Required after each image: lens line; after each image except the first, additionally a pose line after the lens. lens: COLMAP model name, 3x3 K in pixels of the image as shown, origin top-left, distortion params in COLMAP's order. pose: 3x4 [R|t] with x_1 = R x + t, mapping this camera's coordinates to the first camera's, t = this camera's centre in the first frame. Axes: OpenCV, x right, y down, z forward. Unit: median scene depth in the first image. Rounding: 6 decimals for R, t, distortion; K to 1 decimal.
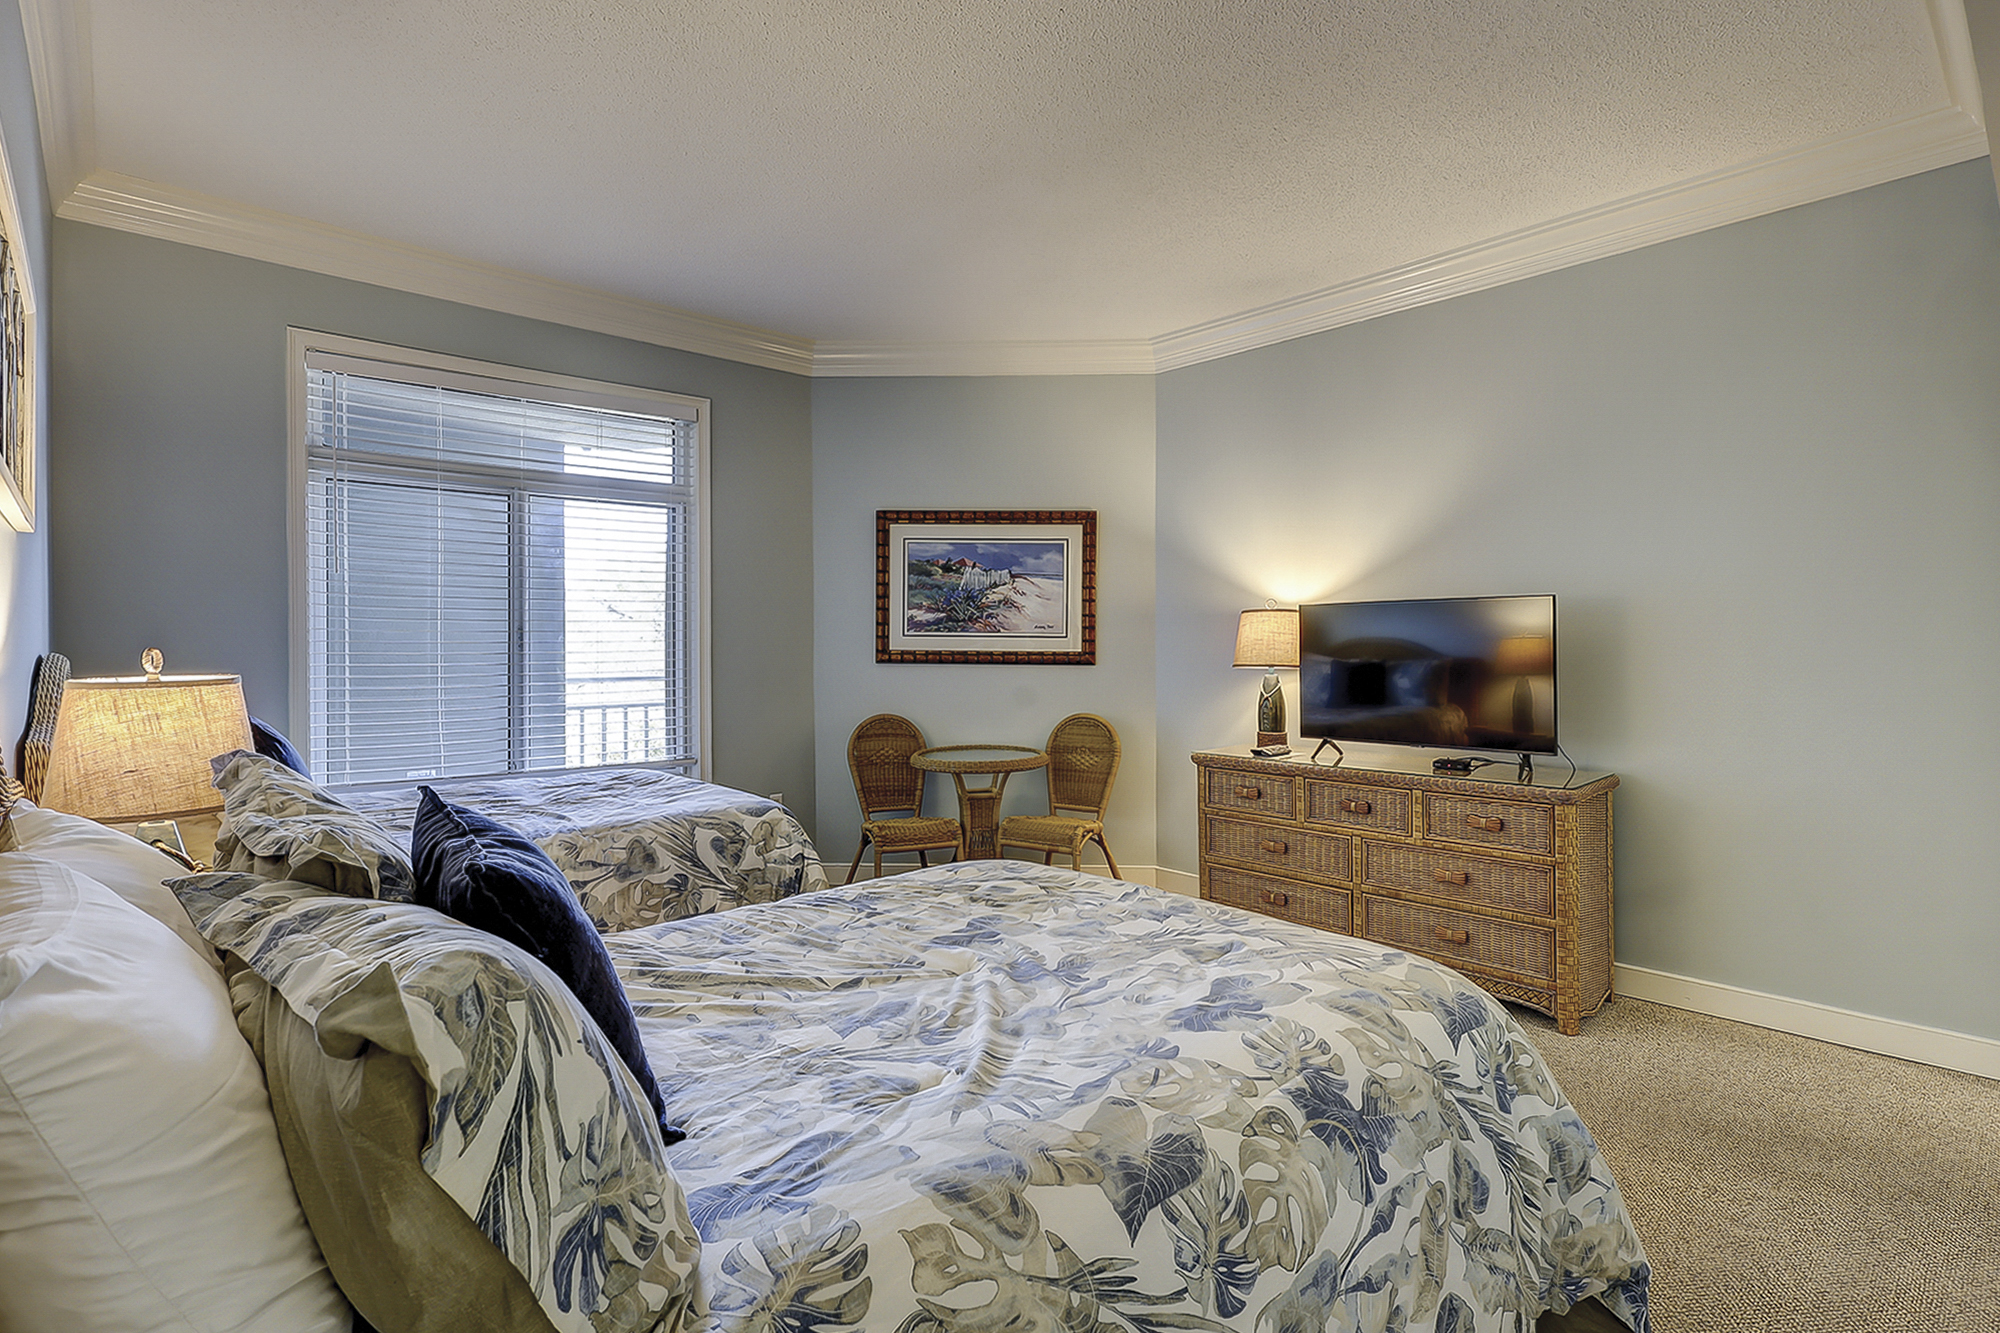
lens RADIAL K [[974.1, 0, 995.3], [0, 974.1, 647.1], [0, 0, 1]] dist [-0.007304, -0.000369]
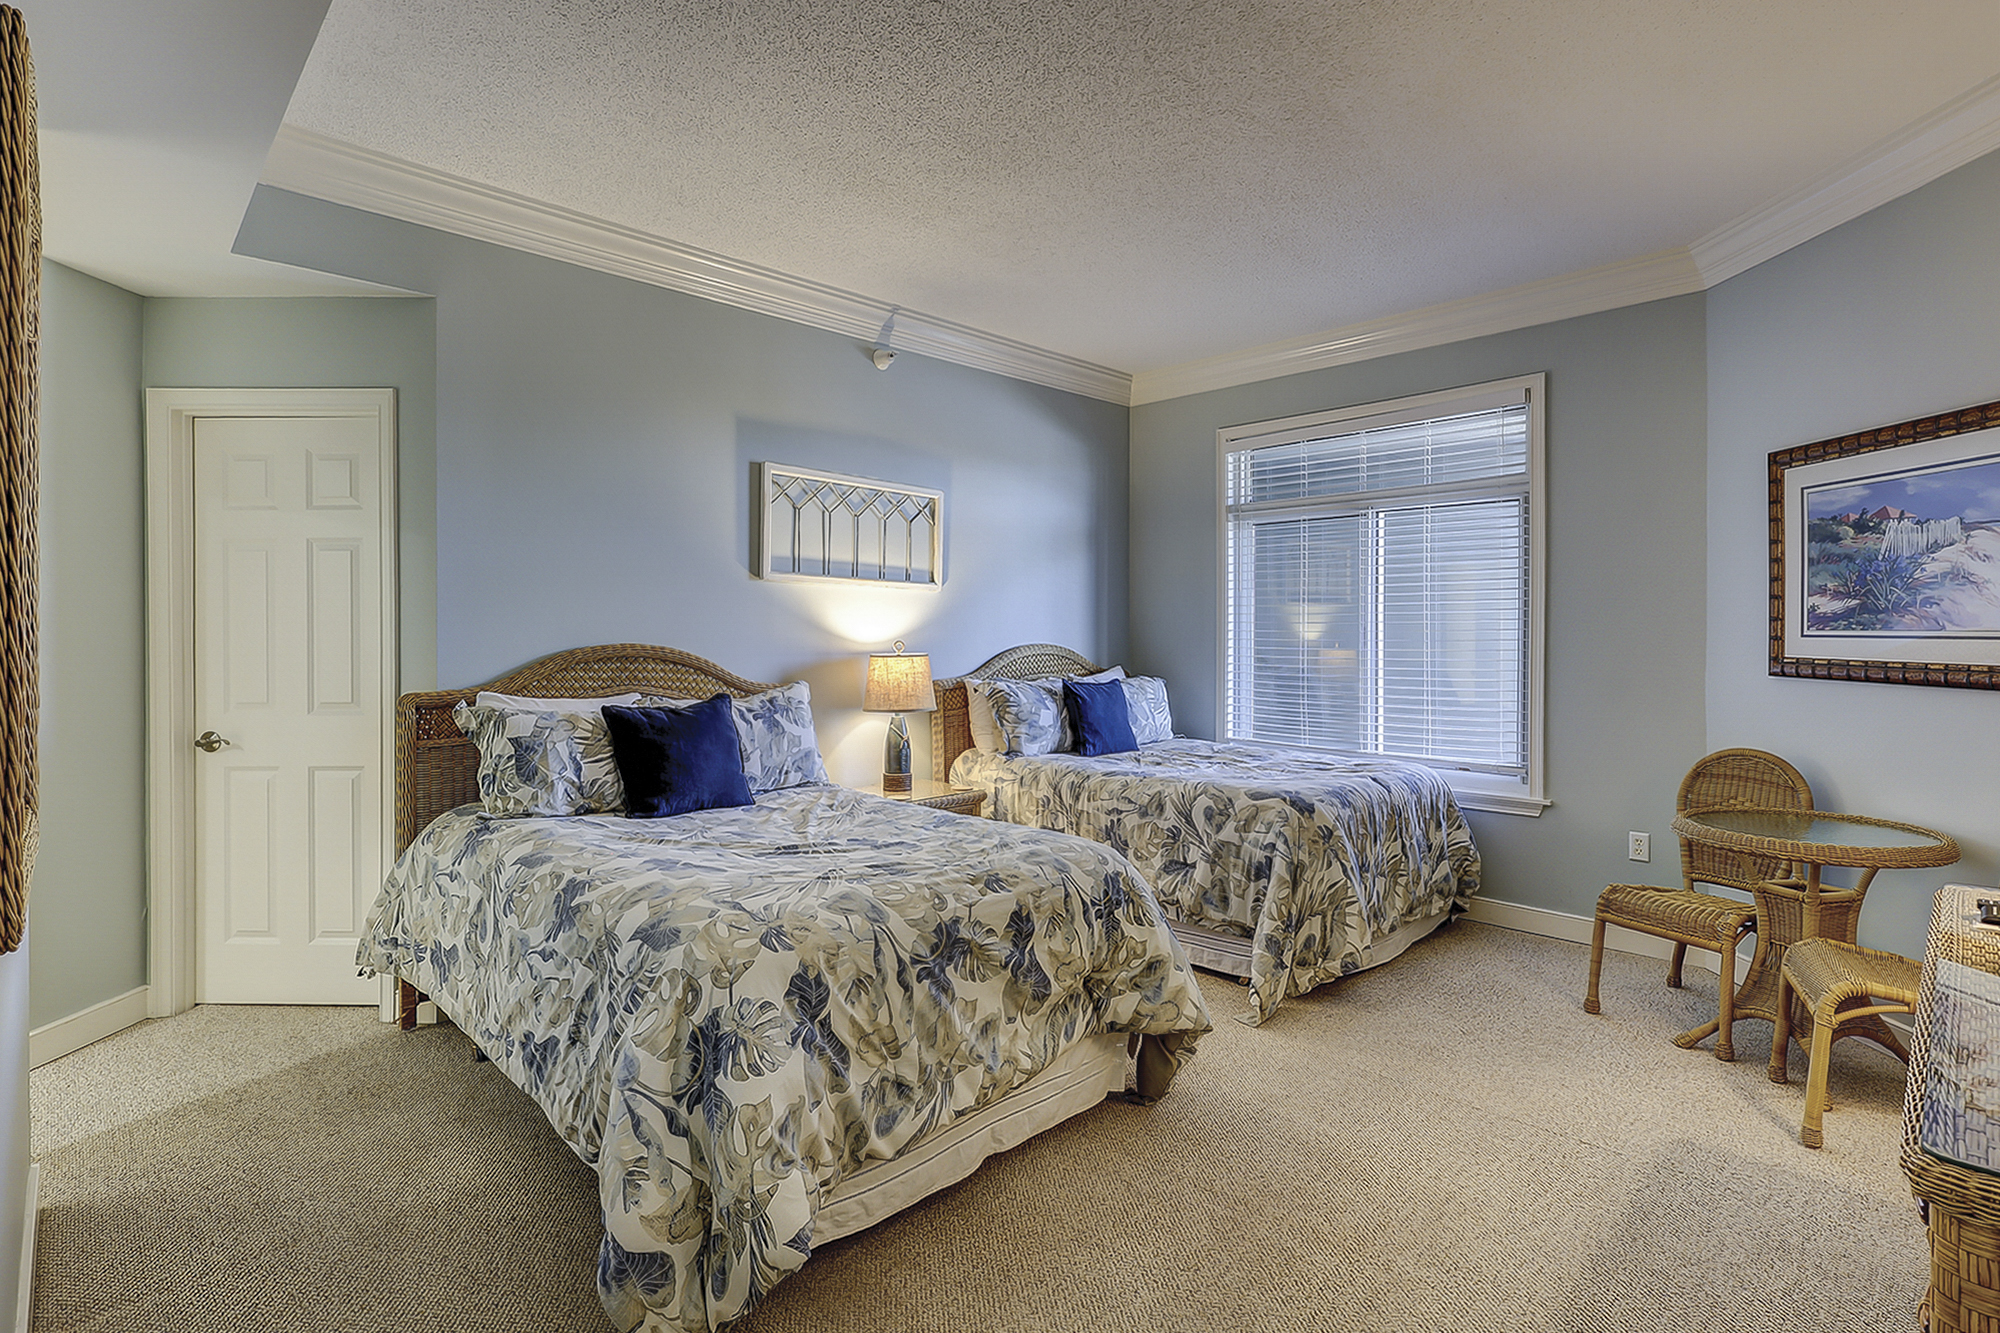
lens RADIAL K [[974.1, 0, 995.3], [0, 974.1, 647.1], [0, 0, 1]] dist [-0.007304, -0.000369]
pose [[0.027774, 0.009434, -0.999570, 0.726259], [-0.016282, 0.999827, 0.008984, -0.001856], [0.999482, 0.016025, 0.027923, 0.585674]]
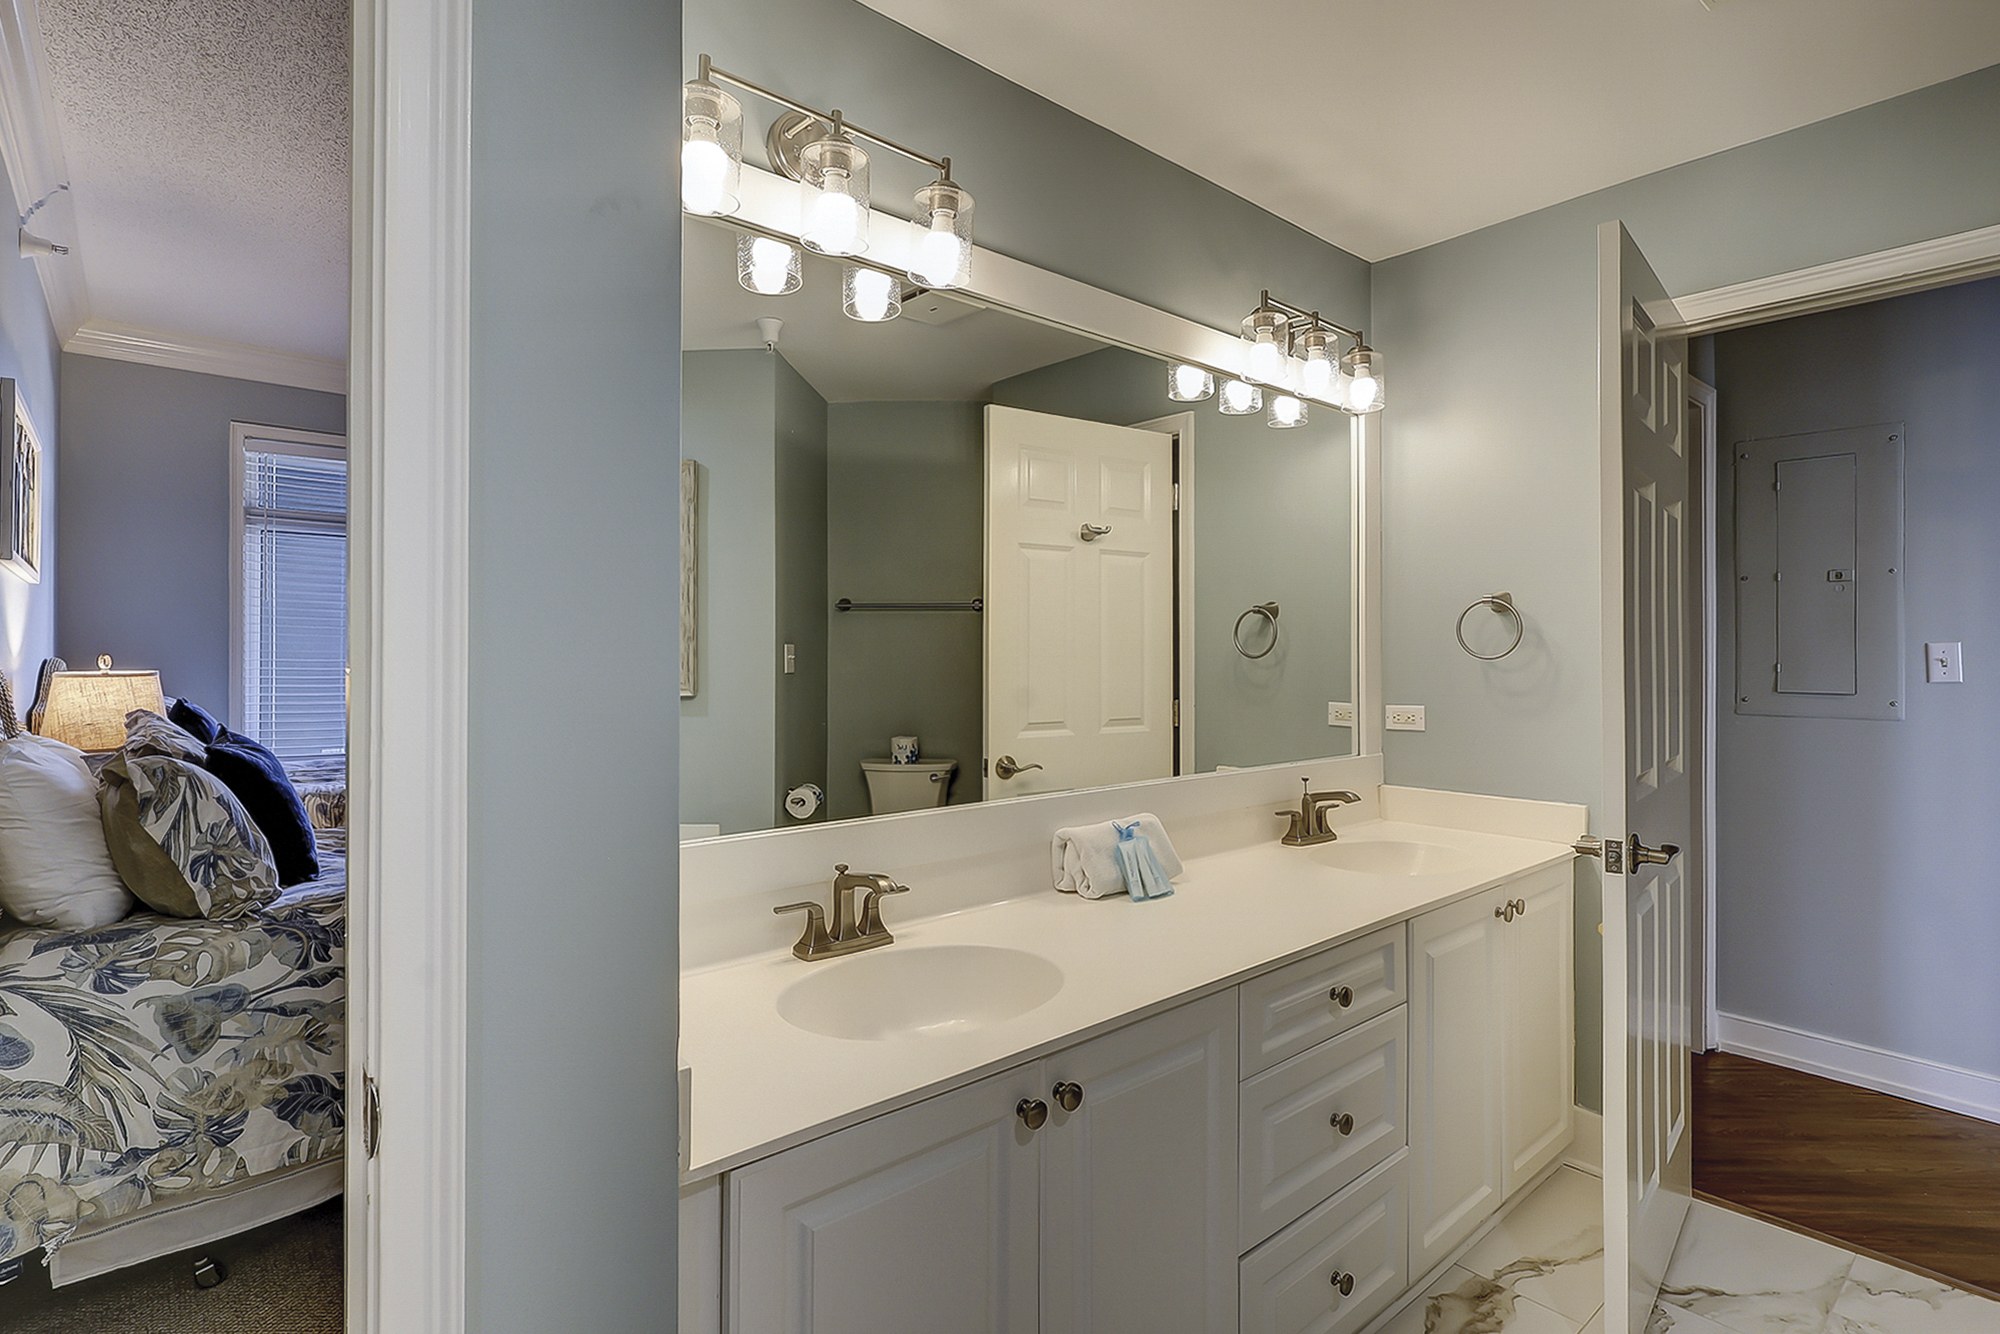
lens RADIAL K [[974.1, 0, 995.3], [0, 974.1, 647.6], [0, 0, 1]] dist [-0.007304, -0.000369]
pose [[0.999843, 0.001706, -0.017650, 0.365443], [-0.001873, 0.999954, -0.009442, 0.001203], [0.017634, 0.009474, 0.999800, -0.339848]]
